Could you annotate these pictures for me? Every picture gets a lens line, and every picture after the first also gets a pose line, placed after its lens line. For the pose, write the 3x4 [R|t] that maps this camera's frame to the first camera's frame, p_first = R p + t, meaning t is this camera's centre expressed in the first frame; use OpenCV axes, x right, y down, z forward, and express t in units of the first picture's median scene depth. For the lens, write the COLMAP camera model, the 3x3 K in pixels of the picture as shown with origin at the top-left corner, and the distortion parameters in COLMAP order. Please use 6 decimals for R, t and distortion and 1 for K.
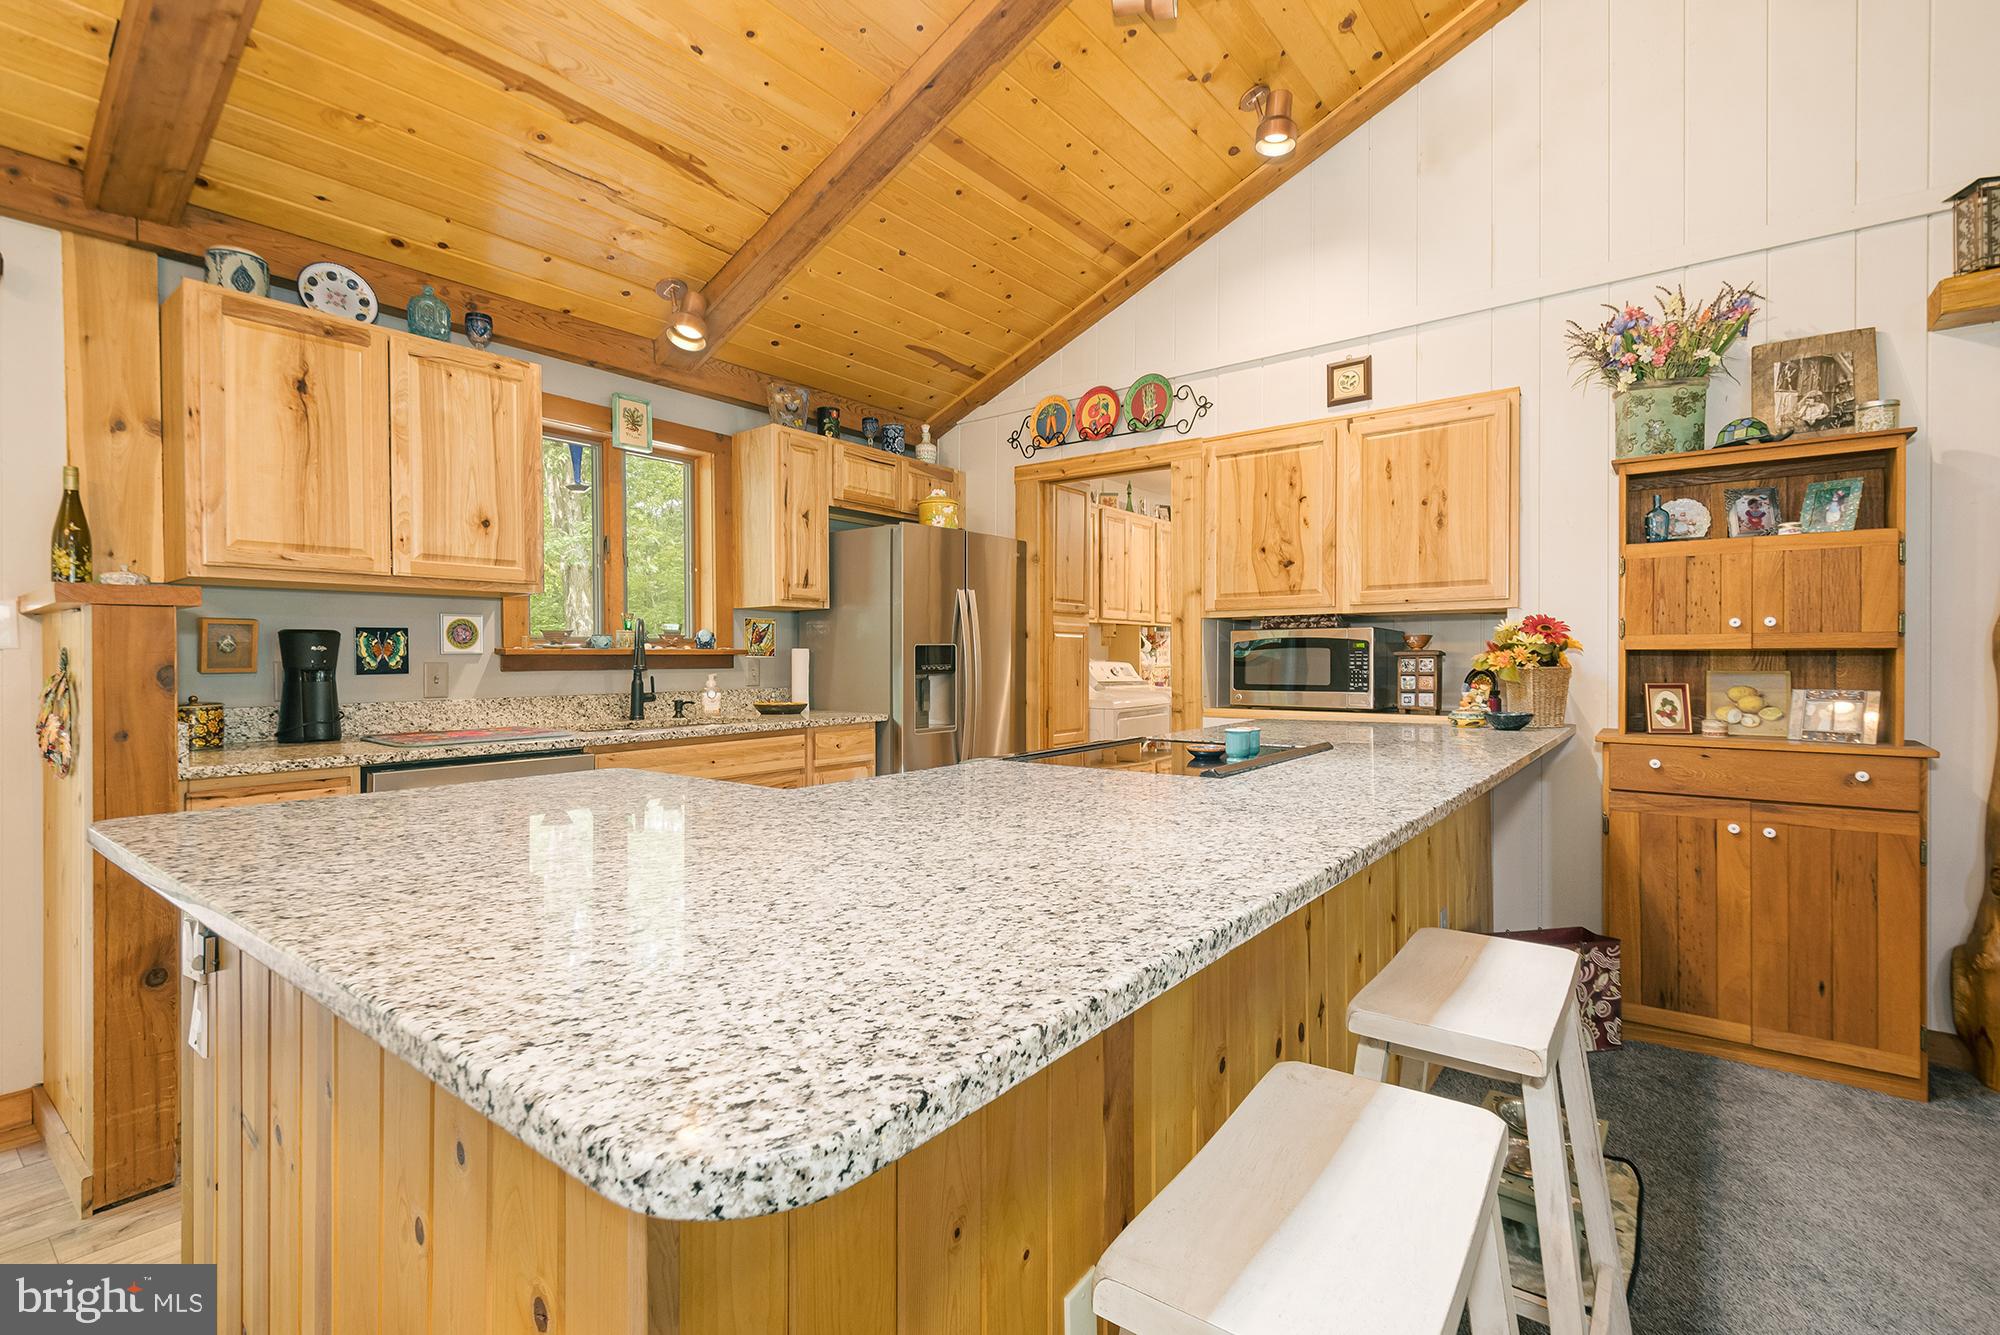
lens RADIAL K [[900.6, 0, 988.1], [0, 900.6, 663.7], [0, 0, 1]] dist [0.001435, -0.000422]
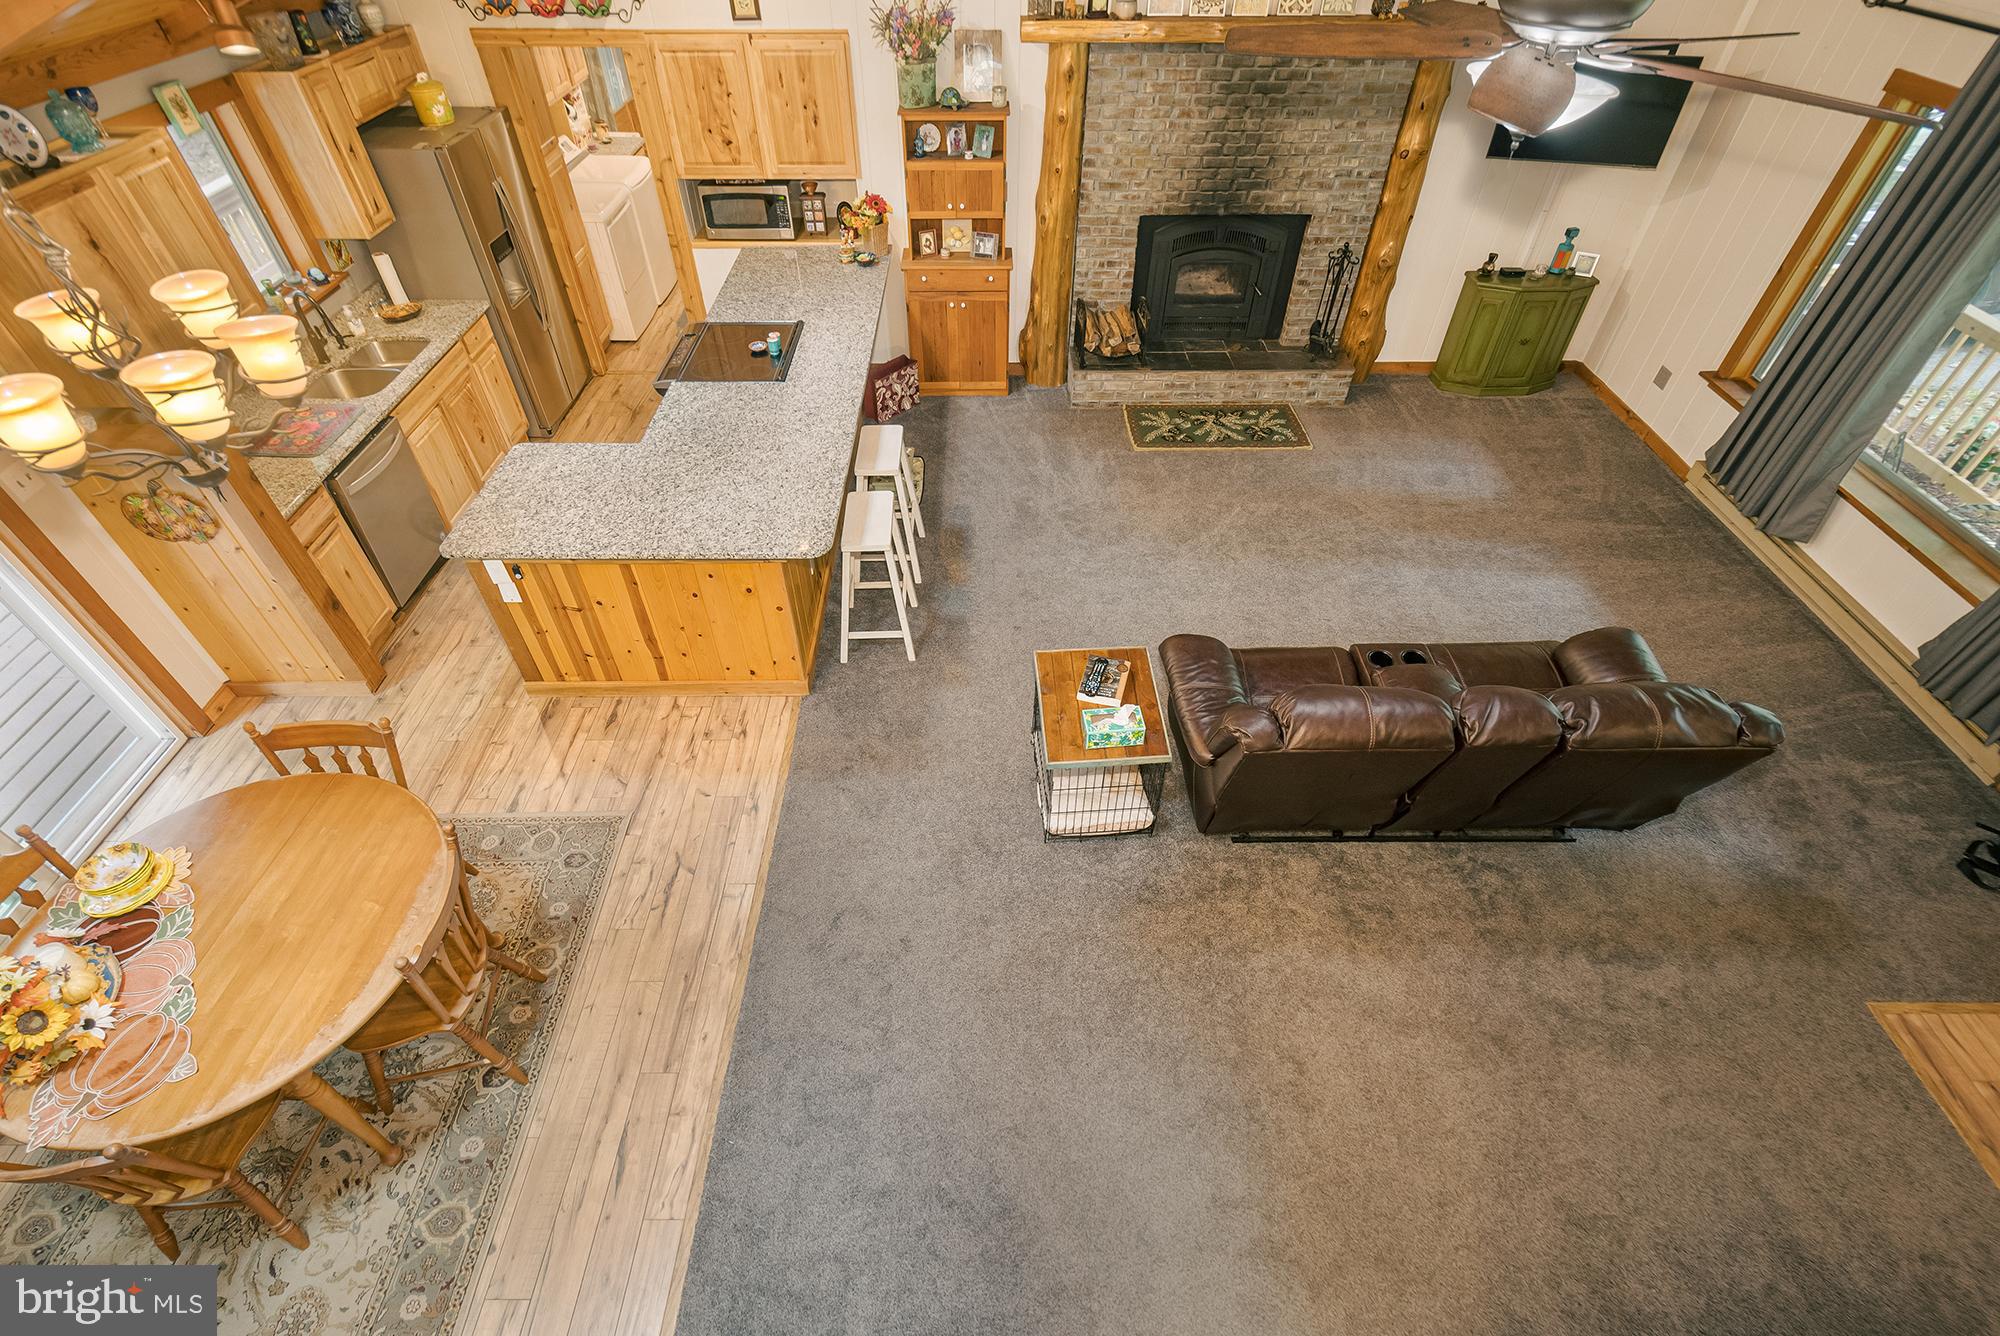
lens RADIAL K [[919.0, 0, 993.6], [0, 919.0, 716.3], [0, 0, 1]] dist [0.010703, -0.000052]
pose [[0.781055, -0.449389, 0.433593, -0.575785], [0.000498, 0.694793, 0.719209, -0.736972], [-0.624462, -0.561526, 0.542895, -0.911448]]
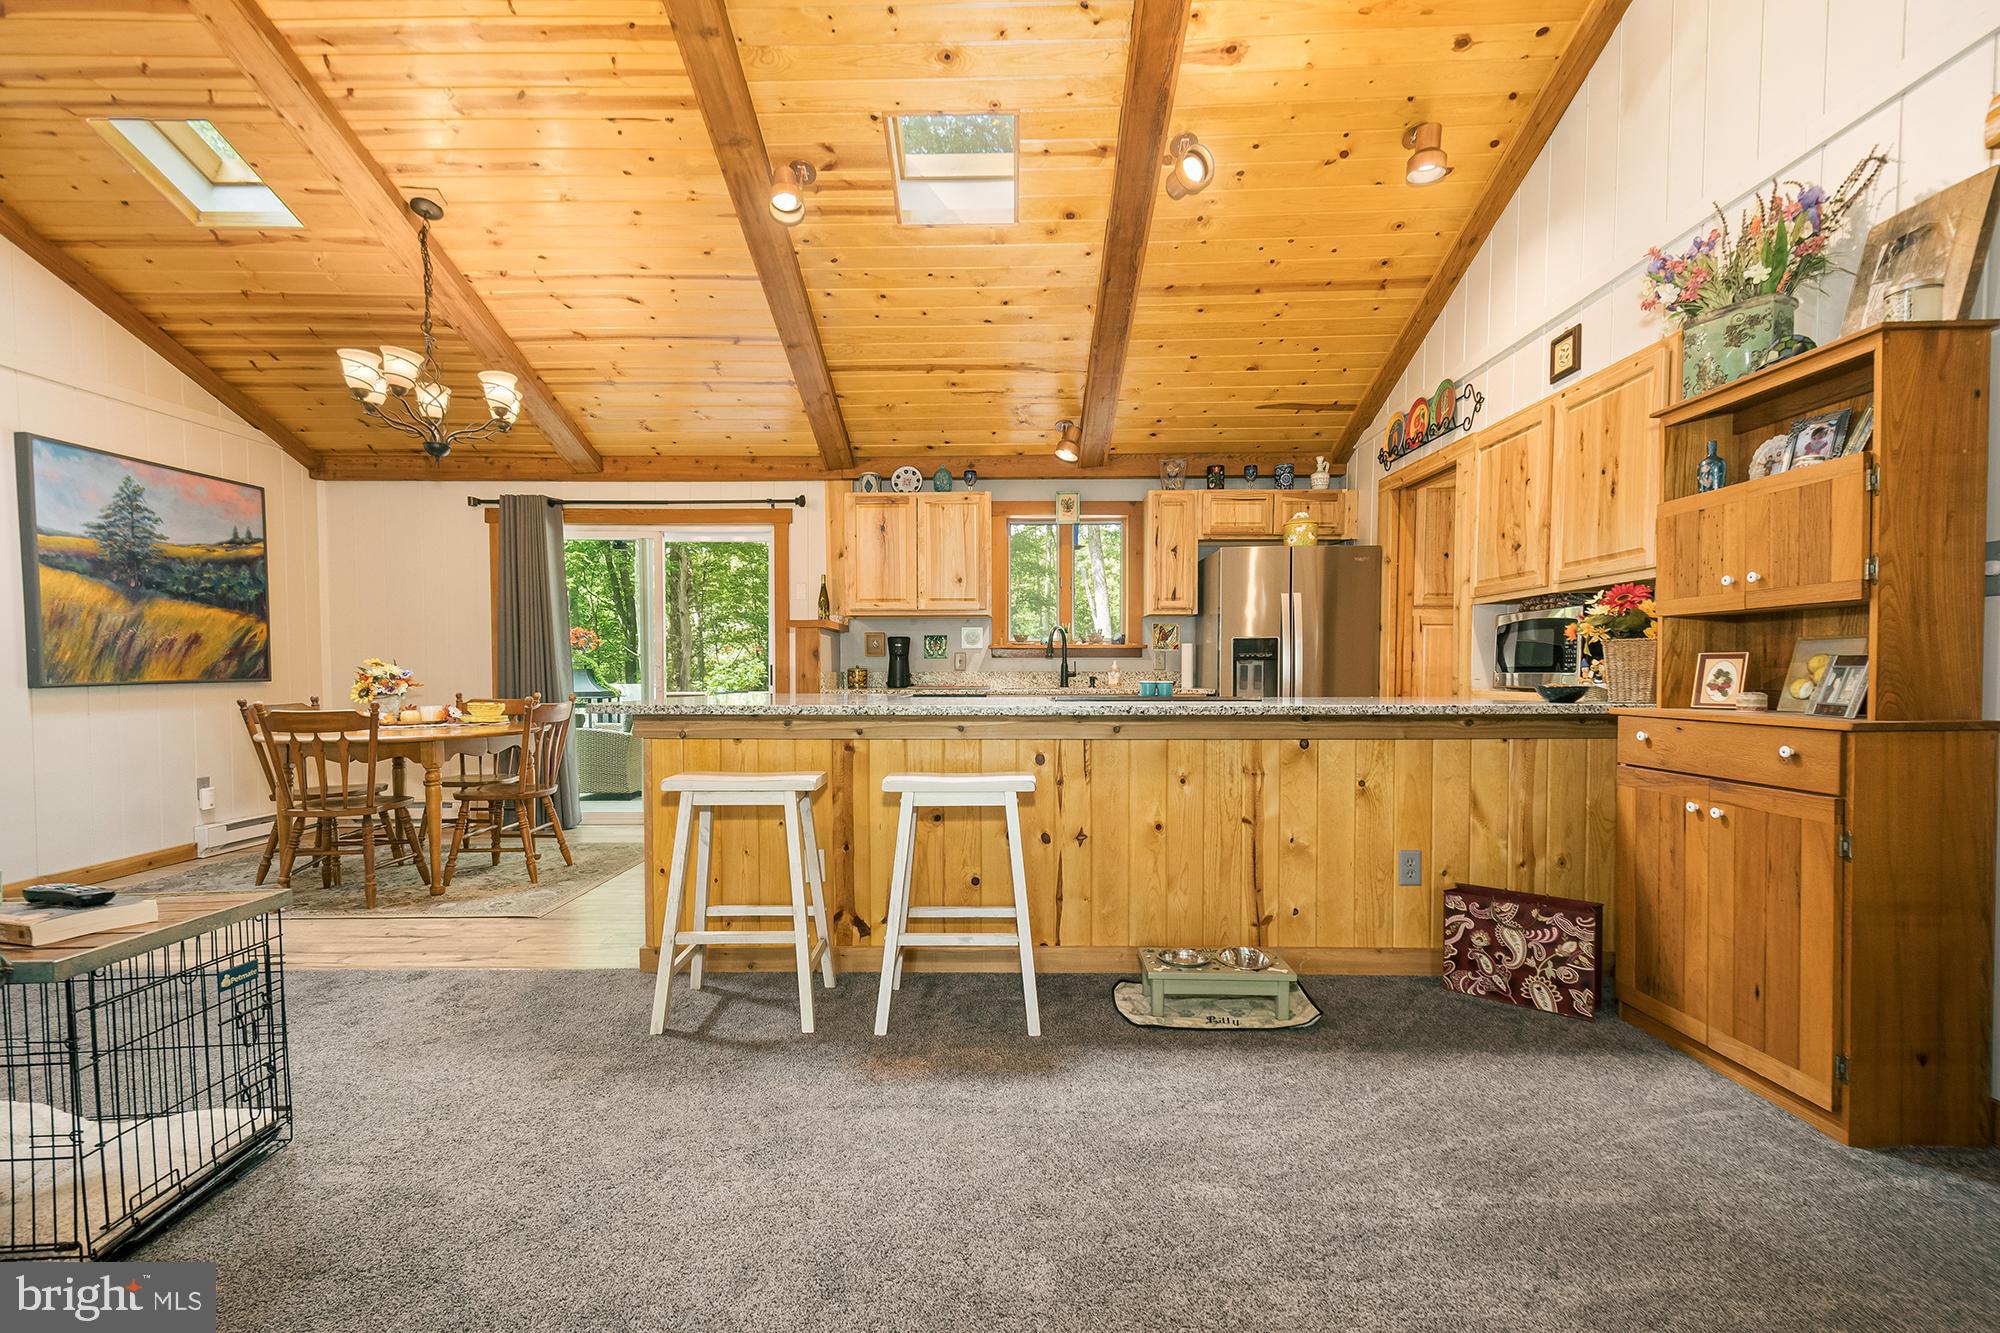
lens RADIAL K [[880.4, 0, 1002.0], [0, 880.4, 701.2], [0, 0, 1]] dist [0.008916, -0.000697]
pose [[0.608125, 0.028236, -0.793339, 1.002186], [-0.007252, 0.999523, 0.030016, 0.048180], [0.793808, -0.012500, 0.608040, -0.093414]]
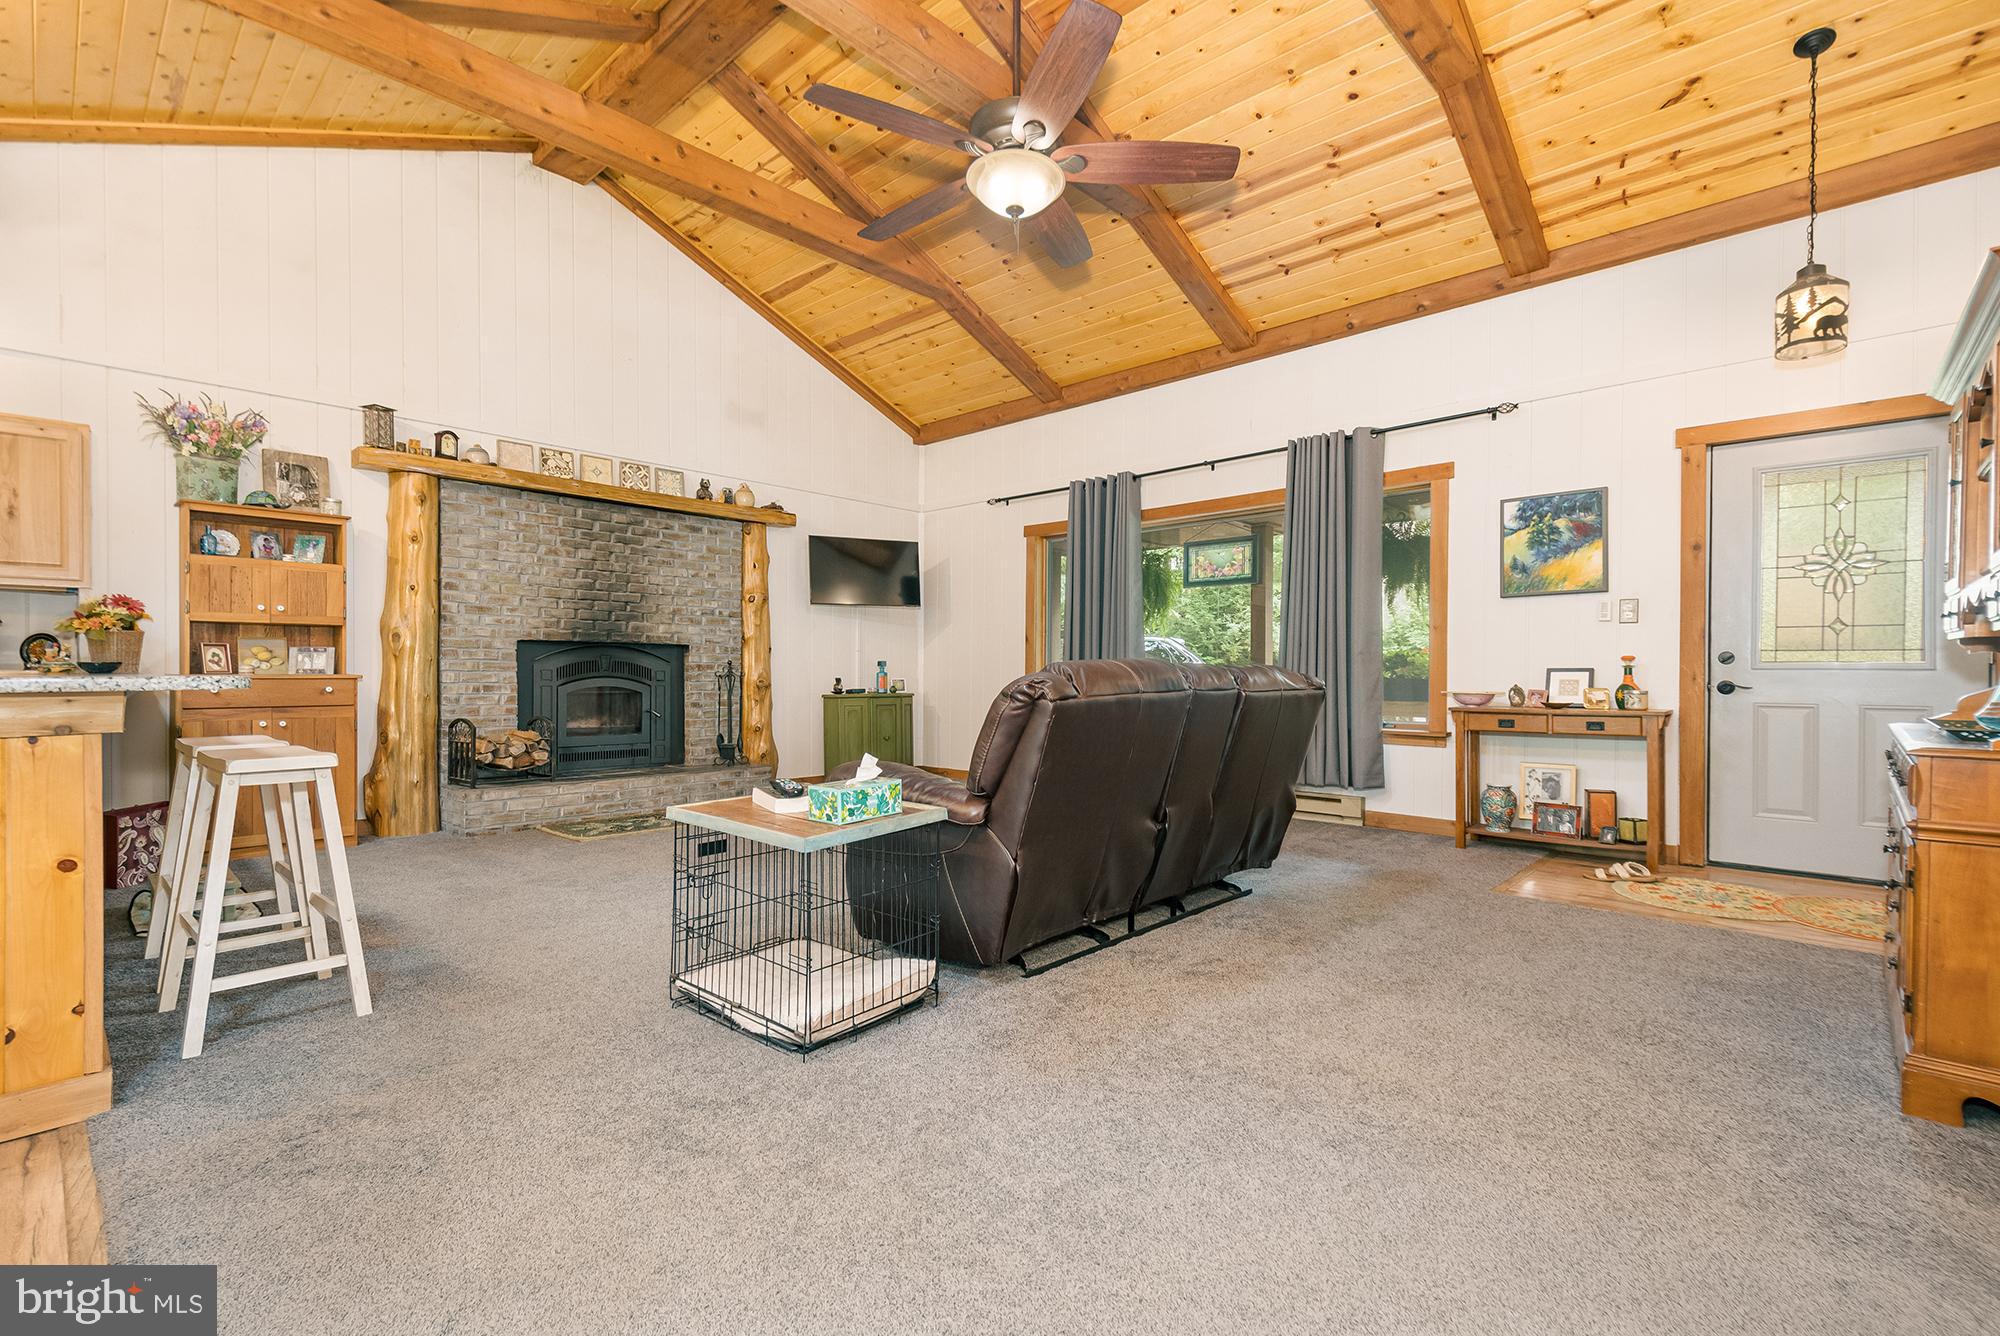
lens RADIAL K [[893.0, 0, 1024.6], [0, 893.0, 674.4], [0, 0, 1]] dist [0.010193, -0.000789]
pose [[0.064442, -0.001736, 0.997920, -0.751389], [0.006359, 0.999979, 0.001329, 0.083441], [-0.997901, 0.006260, 0.064452, -0.542804]]
